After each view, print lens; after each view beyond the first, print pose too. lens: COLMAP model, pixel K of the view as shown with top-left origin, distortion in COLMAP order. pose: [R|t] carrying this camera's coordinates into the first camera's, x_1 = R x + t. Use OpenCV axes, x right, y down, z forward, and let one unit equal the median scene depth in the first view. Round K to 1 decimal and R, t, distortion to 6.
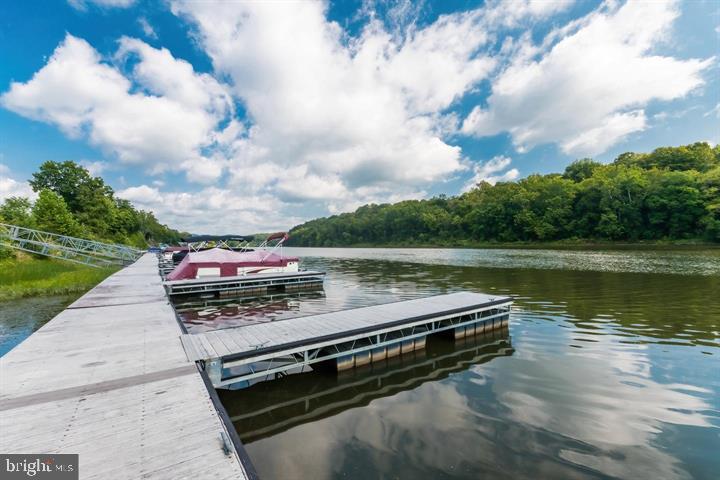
lens RADIAL K [[312.5, 0, 358.1], [0, 312.5, 245.3], [0, 0, 1]] dist [-0.000250, -0.000912]
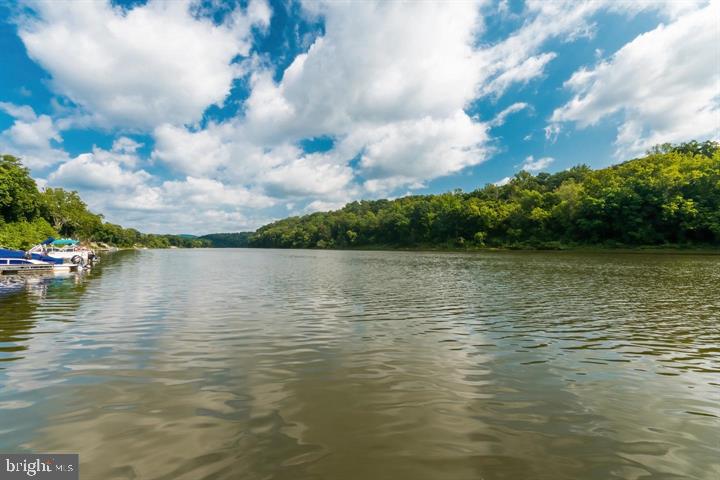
lens RADIAL K [[312.5, 0, 358.1], [0, 312.5, 245.3], [0, 0, 1]] dist [-0.000250, -0.000912]
pose [[0.992624, 0.011232, 0.120716, -0.223680], [-0.010363, 0.999916, -0.007825, 0.002188], [-0.120794, 0.006516, 0.992656, 0.401931]]
